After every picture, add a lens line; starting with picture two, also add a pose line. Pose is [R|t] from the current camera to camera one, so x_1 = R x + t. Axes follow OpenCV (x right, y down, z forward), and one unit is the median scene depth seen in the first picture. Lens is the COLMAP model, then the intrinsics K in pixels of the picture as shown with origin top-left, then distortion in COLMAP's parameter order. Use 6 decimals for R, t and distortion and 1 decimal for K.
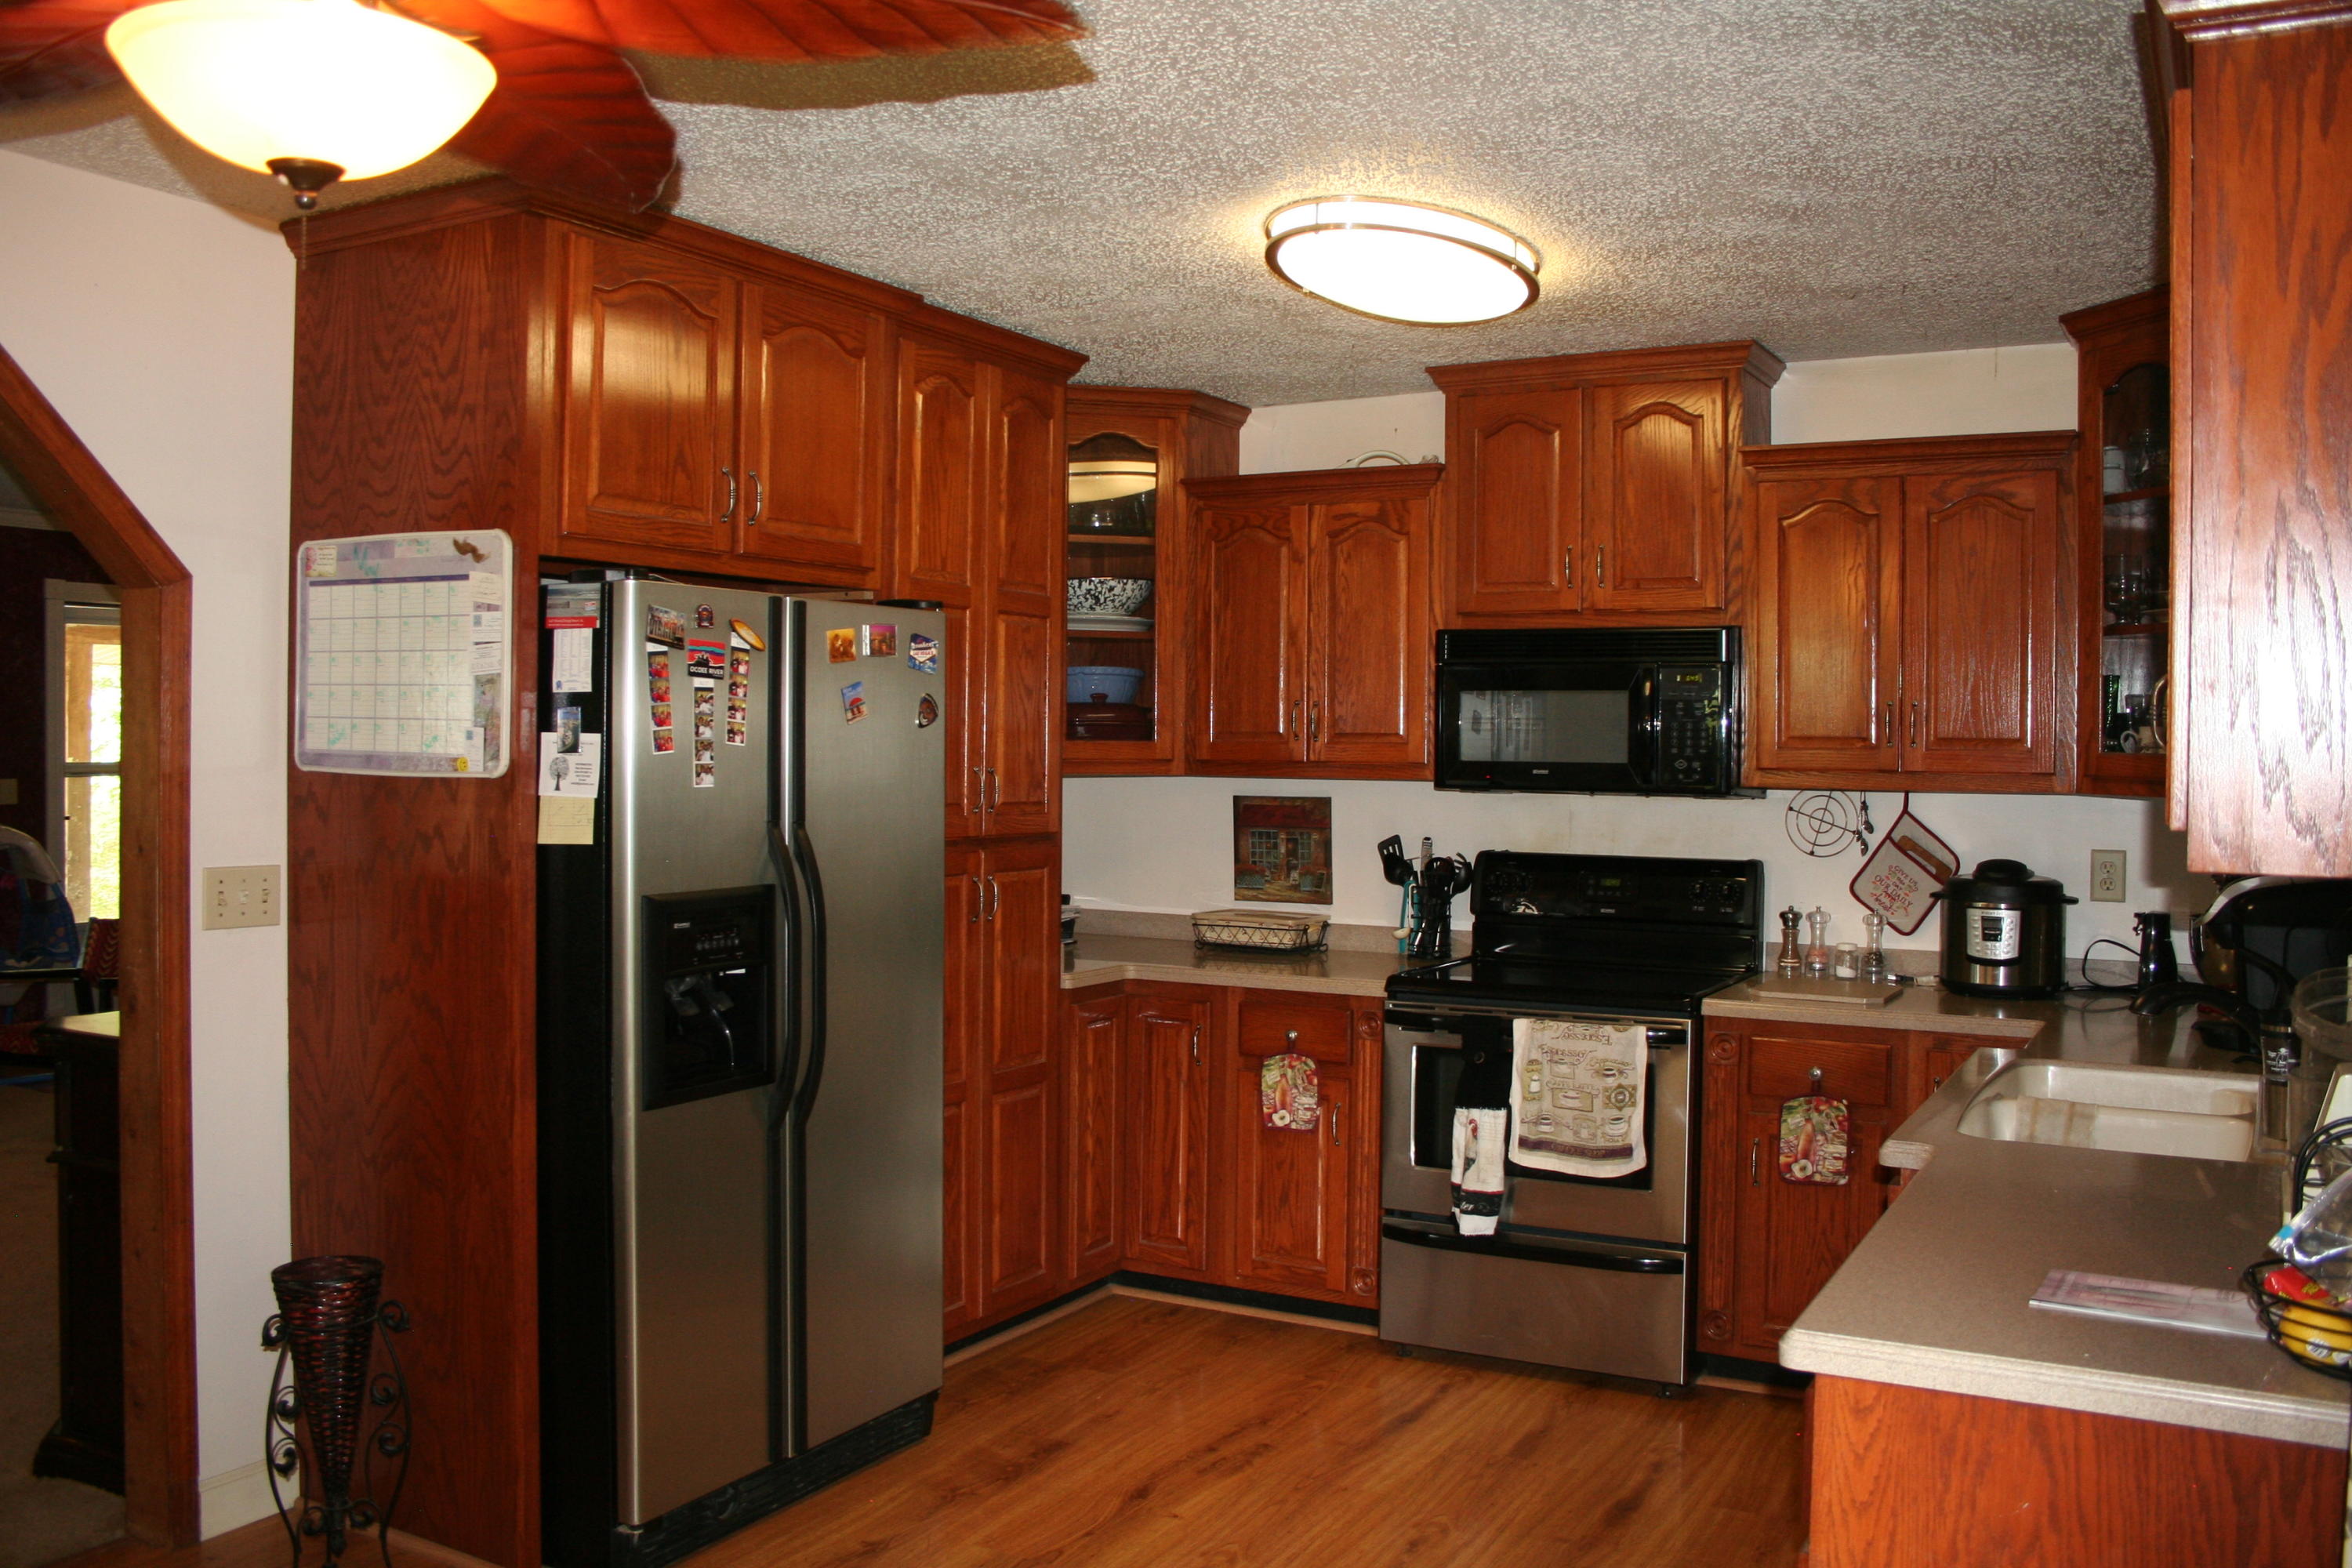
lens RADIAL K [[1985.8, 0, 1175.4], [0, 1985.8, 782.6], [0, 0, 1]] dist [-0.105892, 0.018505]
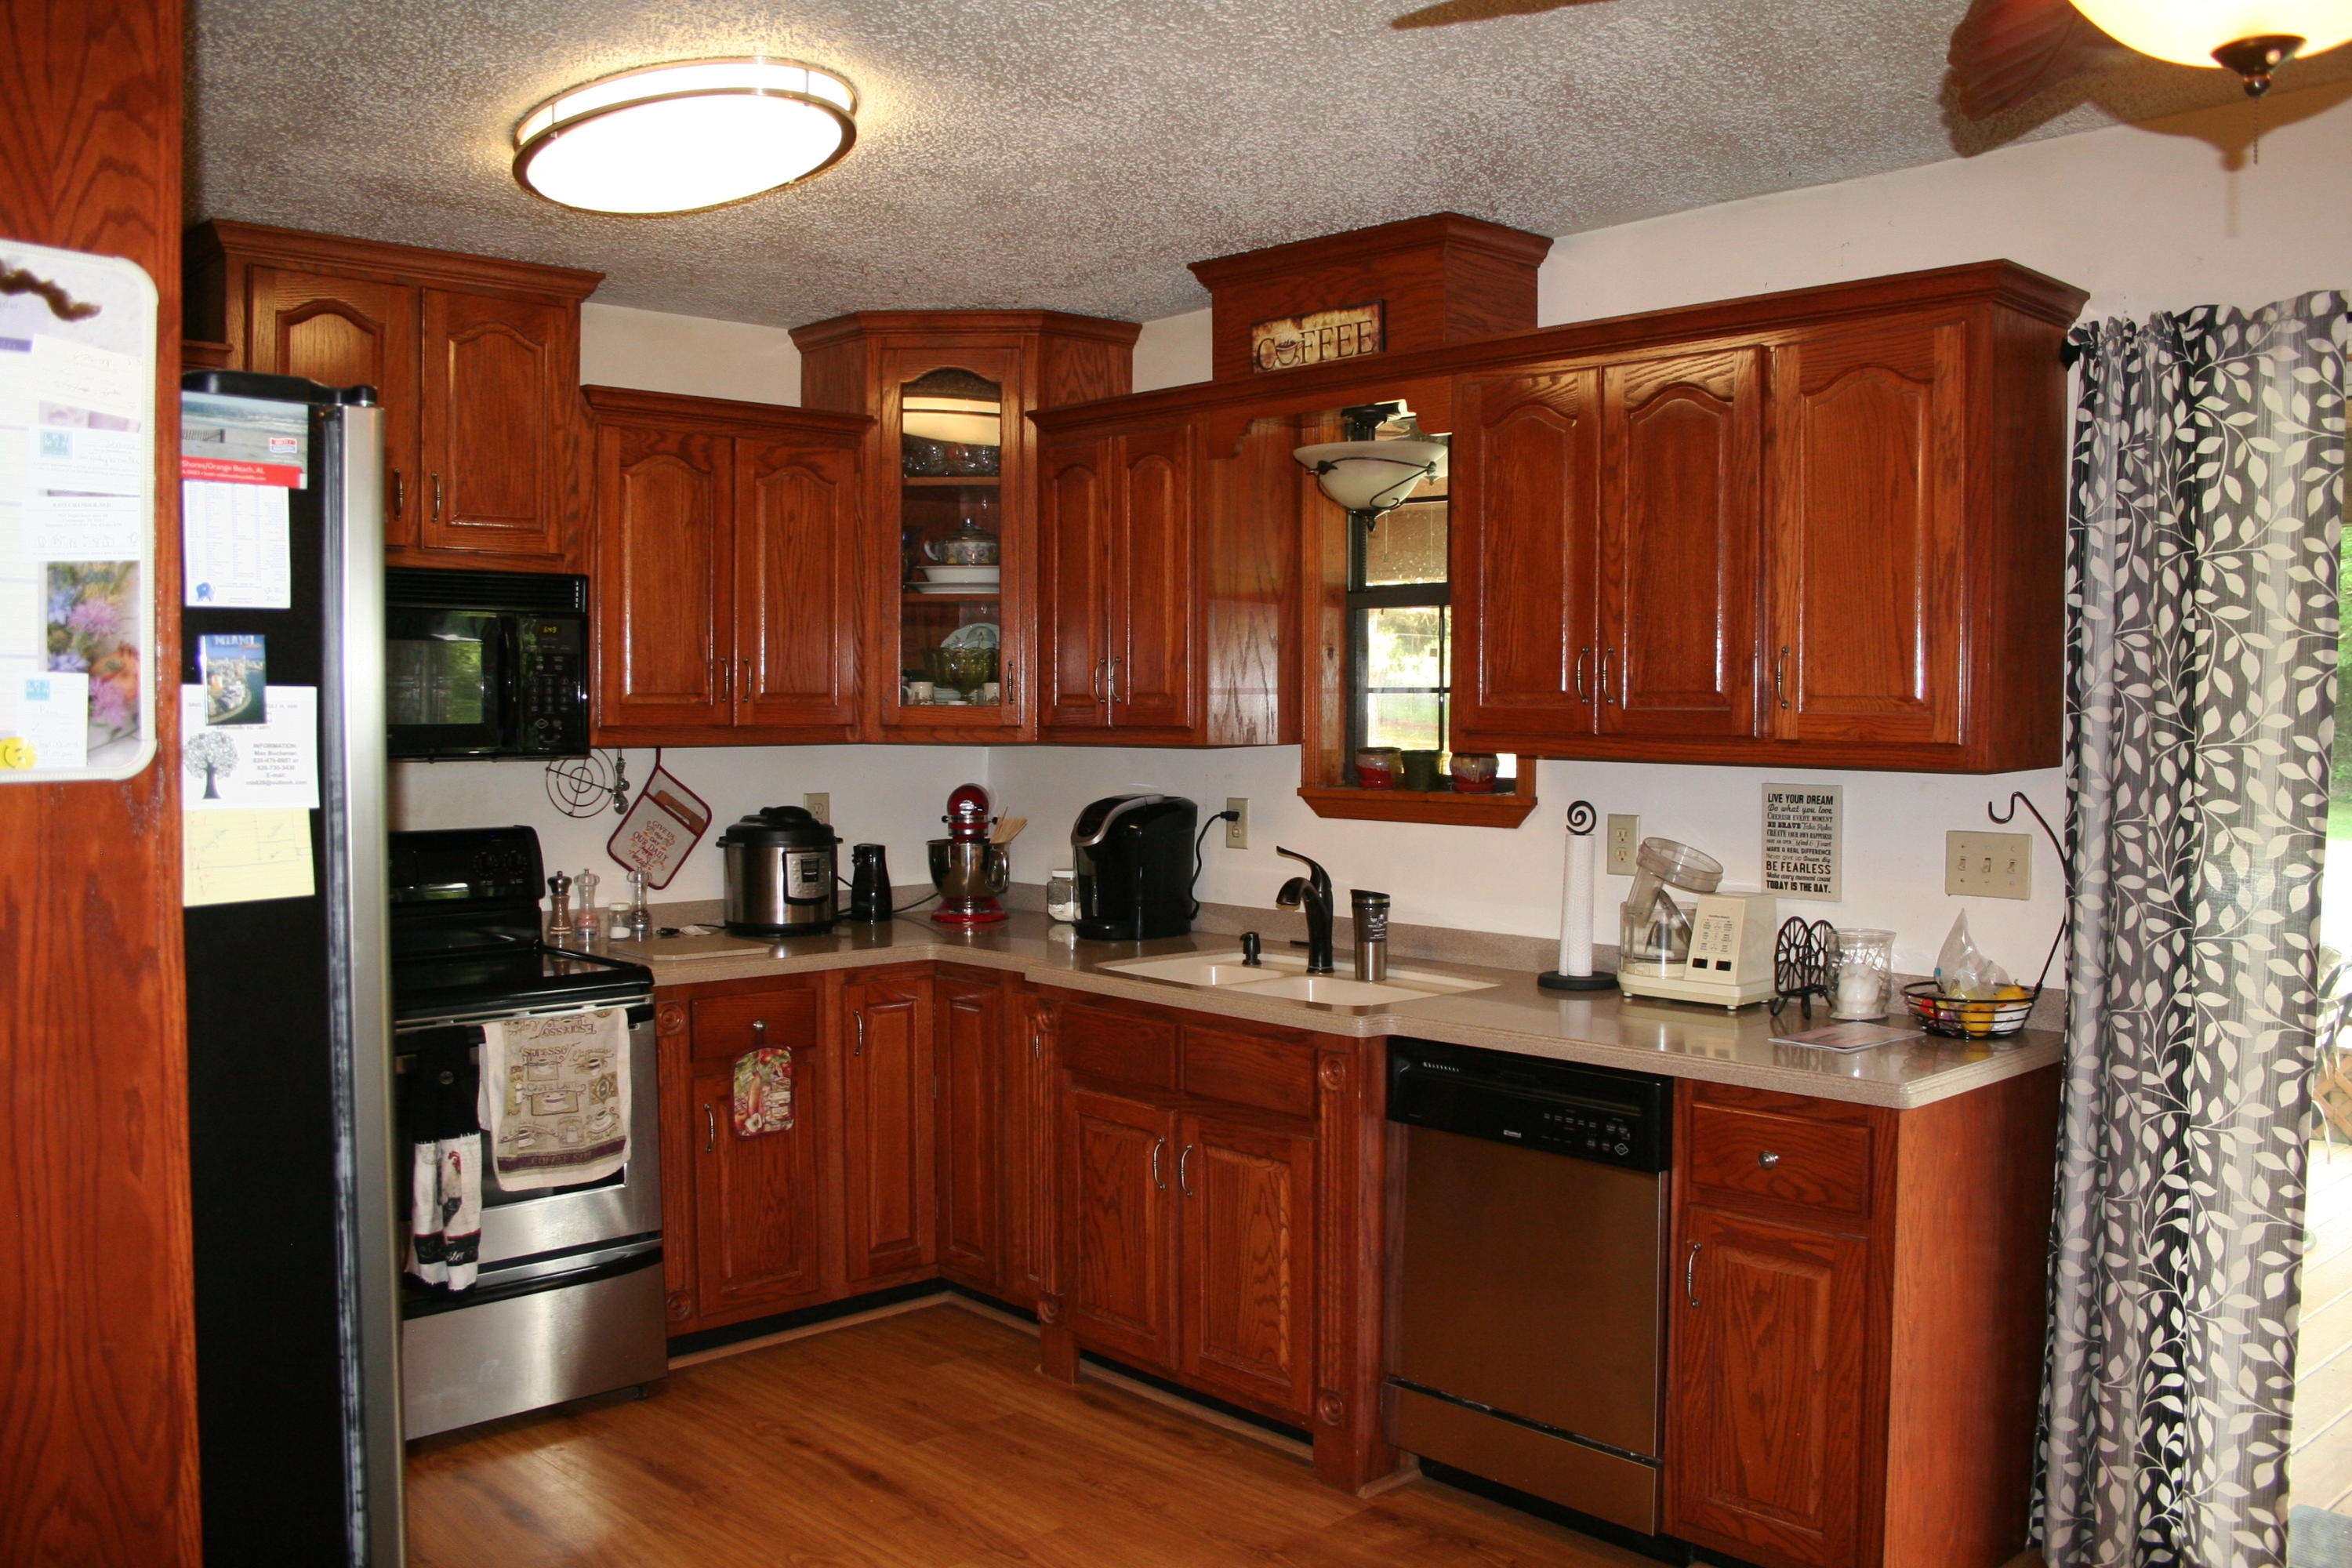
lens RADIAL K [[1985.8, 0, 1173.8], [0, 1985.8, 789.0], [0, 0, 1]] dist [-0.105892, 0.018505]
pose [[0.298742, -0.045228, 0.953262, -0.555025], [0.020316, 0.998951, 0.041028, -0.010931], [-0.954118, 0.007110, 0.299348, 0.474485]]
